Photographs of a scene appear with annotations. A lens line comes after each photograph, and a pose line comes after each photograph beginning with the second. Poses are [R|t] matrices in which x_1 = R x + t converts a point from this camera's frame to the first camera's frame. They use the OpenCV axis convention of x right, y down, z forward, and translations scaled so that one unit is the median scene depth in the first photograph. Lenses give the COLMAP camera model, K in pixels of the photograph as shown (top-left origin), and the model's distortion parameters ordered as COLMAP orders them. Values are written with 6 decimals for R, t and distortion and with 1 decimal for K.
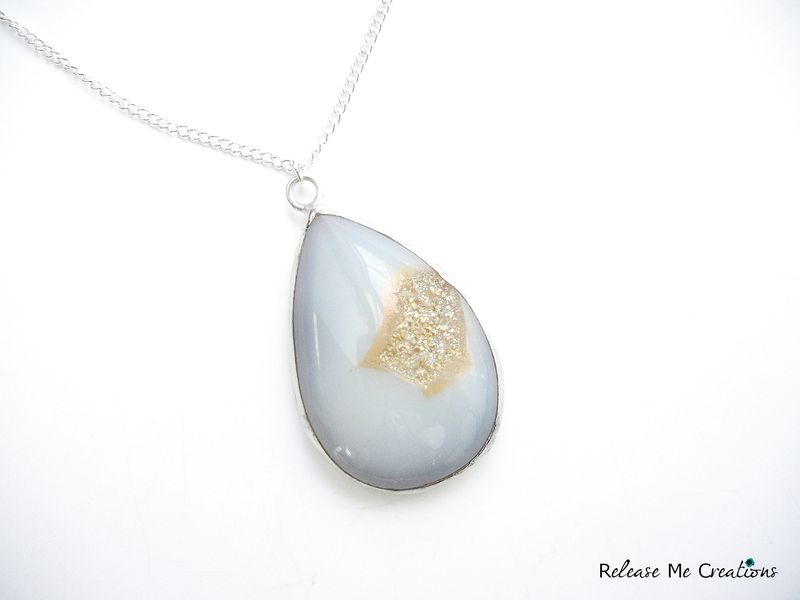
lens RADIAL K [[658.9, 0, 399.9], [0, 658.9, 296.8], [0, 0, 1]] dist [0.010262, -0.001963]
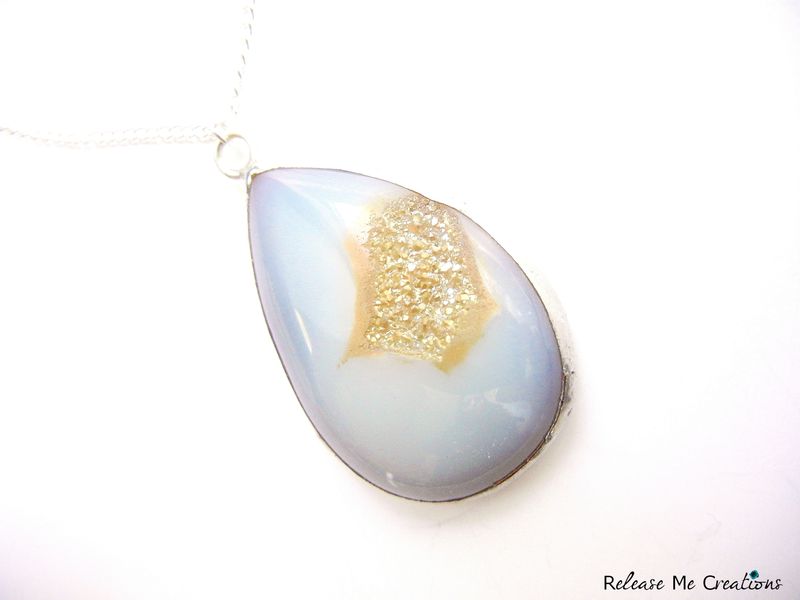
lens RADIAL K [[658.9, 0, 400.0], [0, 658.9, 298.5], [0, 0, 1]] dist [0.010262, -0.001963]
pose [[0.913515, -0.311878, -0.261194, 0.195484], [0.334709, 0.941157, 0.046845, 0.029323], [0.231214, -0.130217, 0.964149, 0.317196]]
